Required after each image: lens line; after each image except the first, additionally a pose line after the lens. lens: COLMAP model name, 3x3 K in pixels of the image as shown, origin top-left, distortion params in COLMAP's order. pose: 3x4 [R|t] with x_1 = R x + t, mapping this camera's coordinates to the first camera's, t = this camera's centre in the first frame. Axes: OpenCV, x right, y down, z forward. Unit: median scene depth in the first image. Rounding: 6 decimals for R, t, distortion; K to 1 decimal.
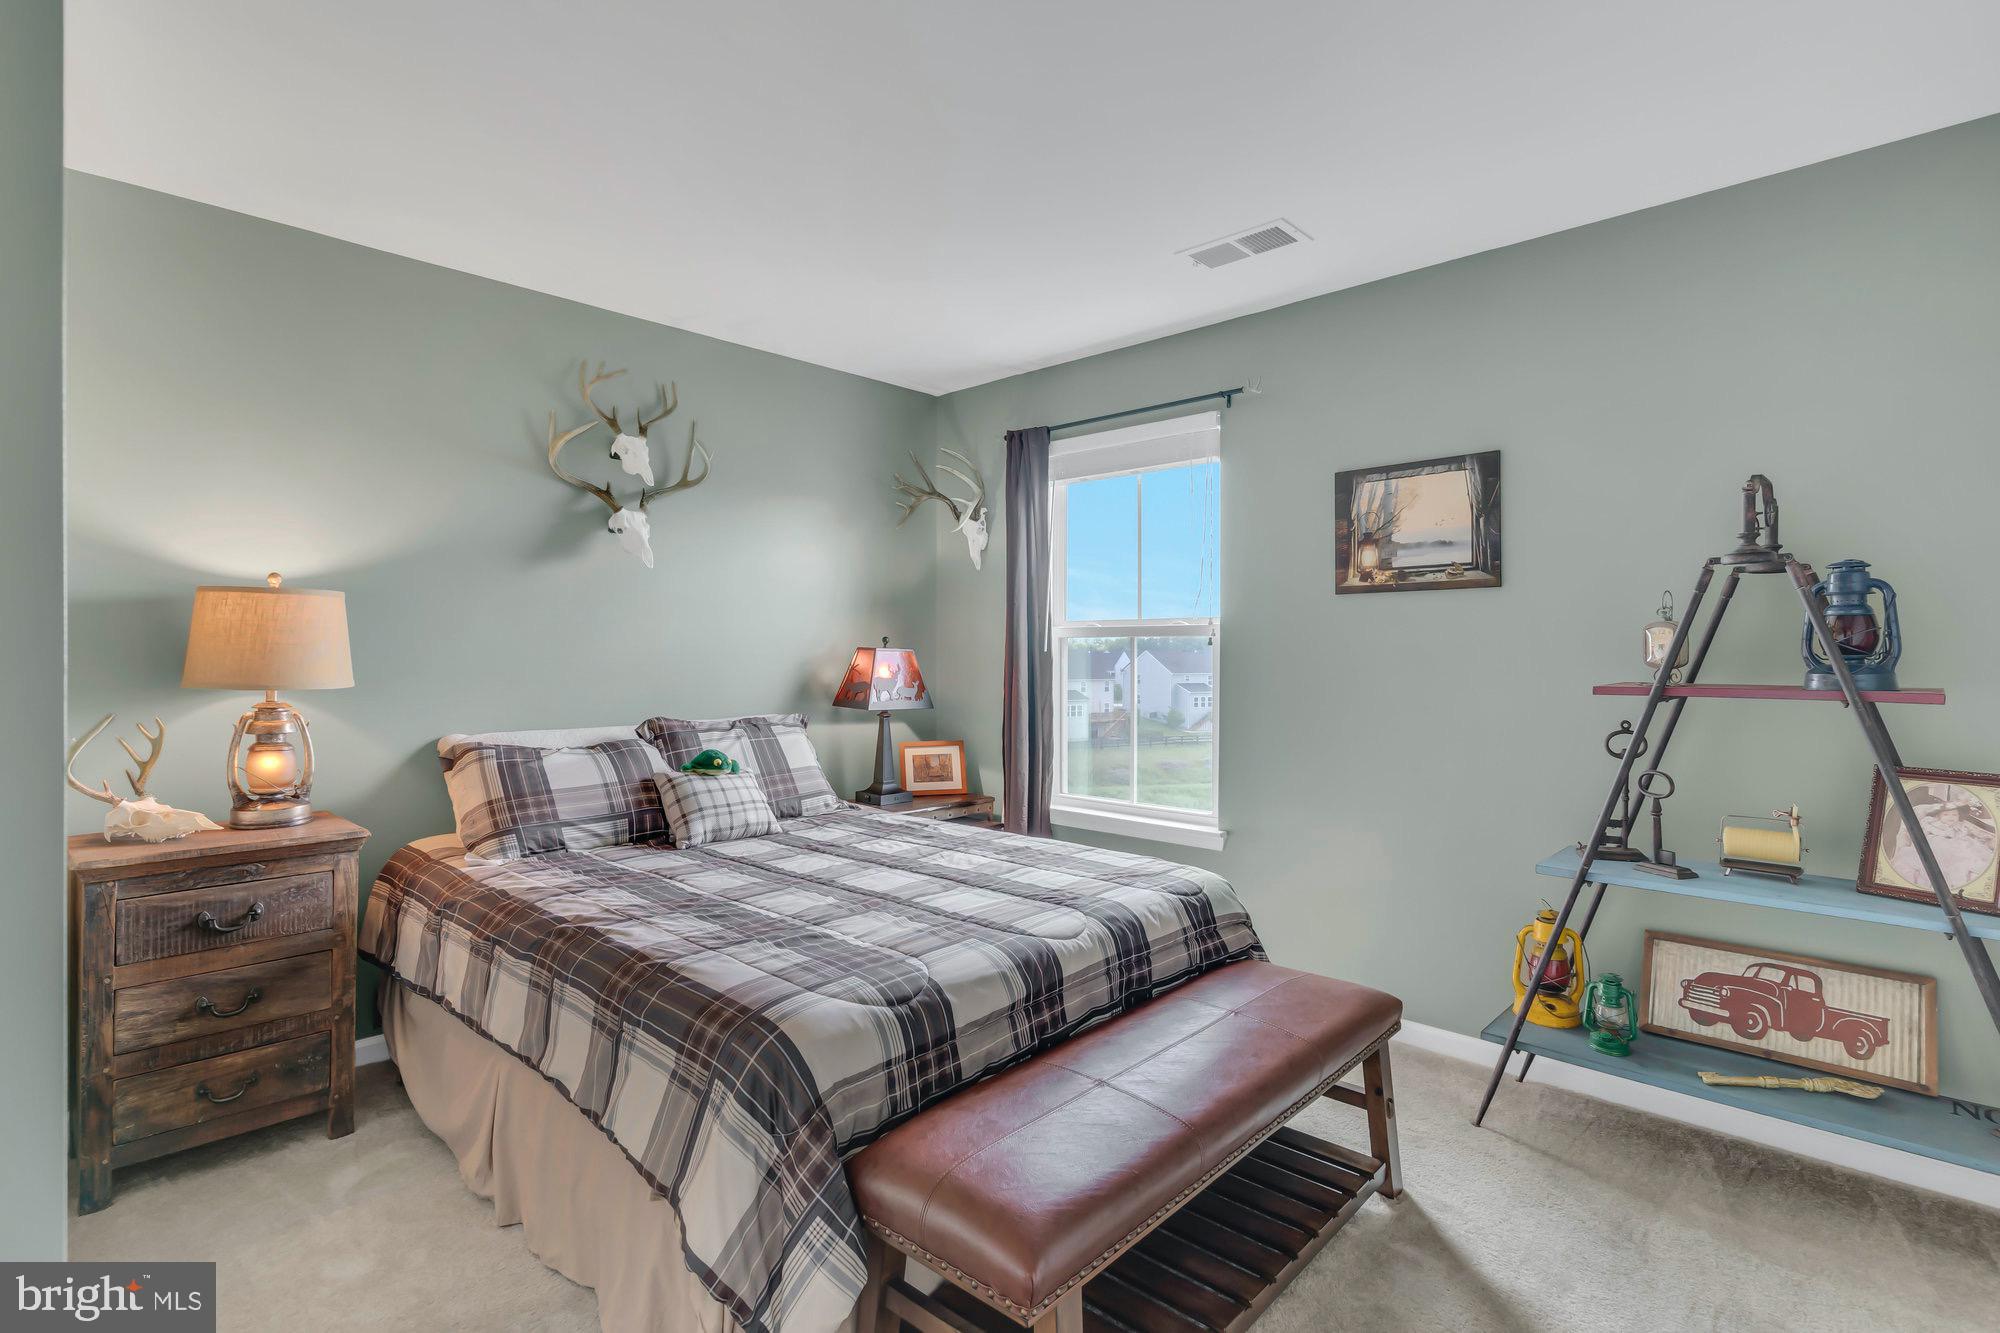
lens RADIAL K [[990.9, 0, 991.4], [0, 990.9, 657.1], [0, 0, 1]] dist [-0.001942, -0.000810]
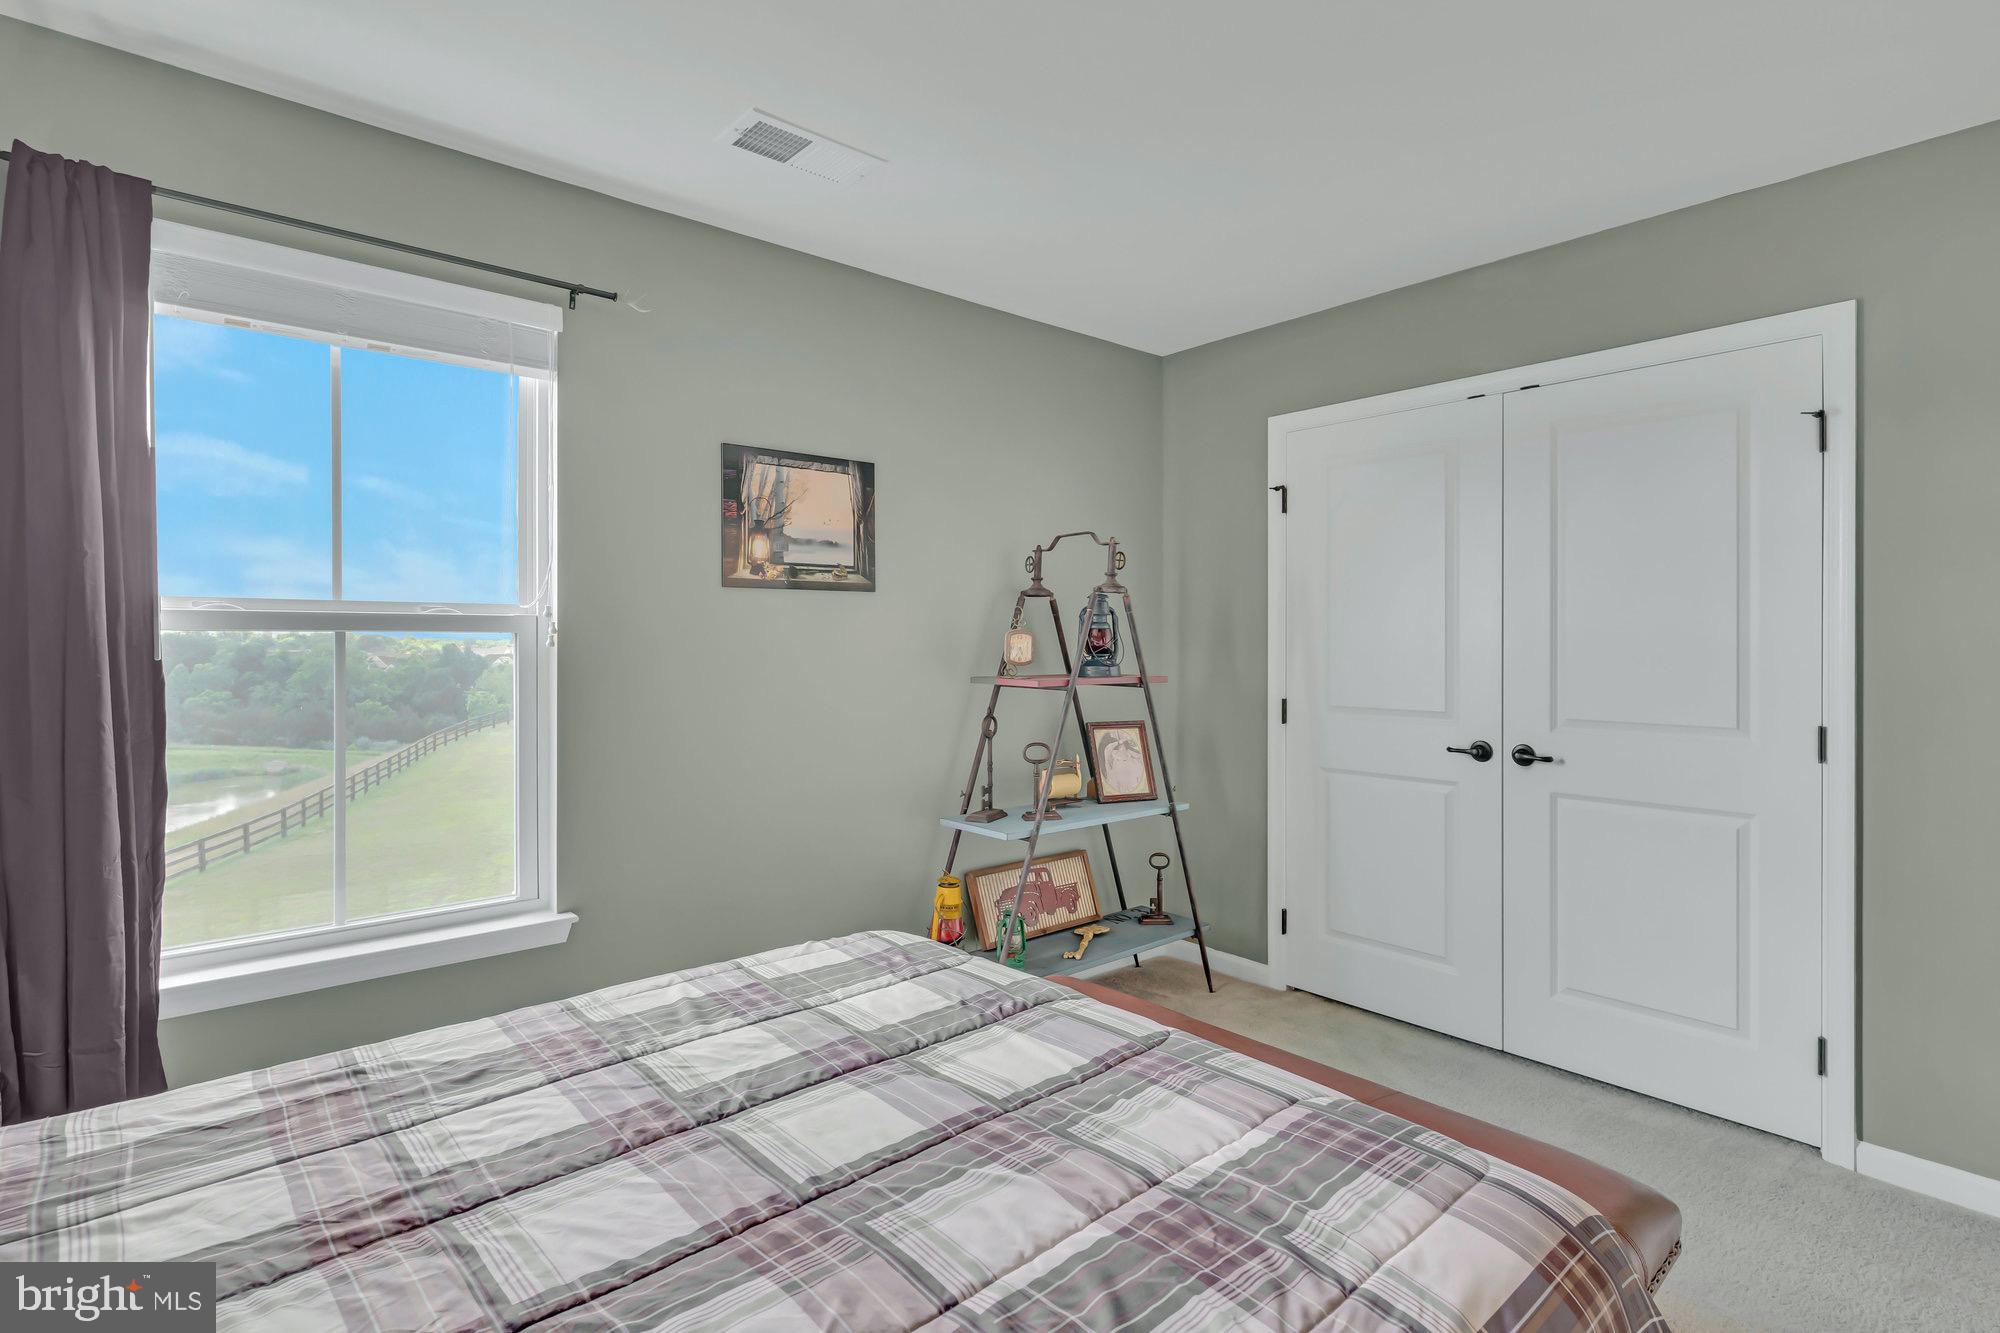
lens RADIAL K [[990.9, 0, 1006.8], [0, 990.9, 652.8], [0, 0, 1]] dist [-0.001942, -0.000810]
pose [[0.077480, -0.013233, 0.996906, -0.504429], [0.006783, 0.999896, 0.012745, -0.017105], [-0.996971, 0.005774, 0.077562, 0.732410]]
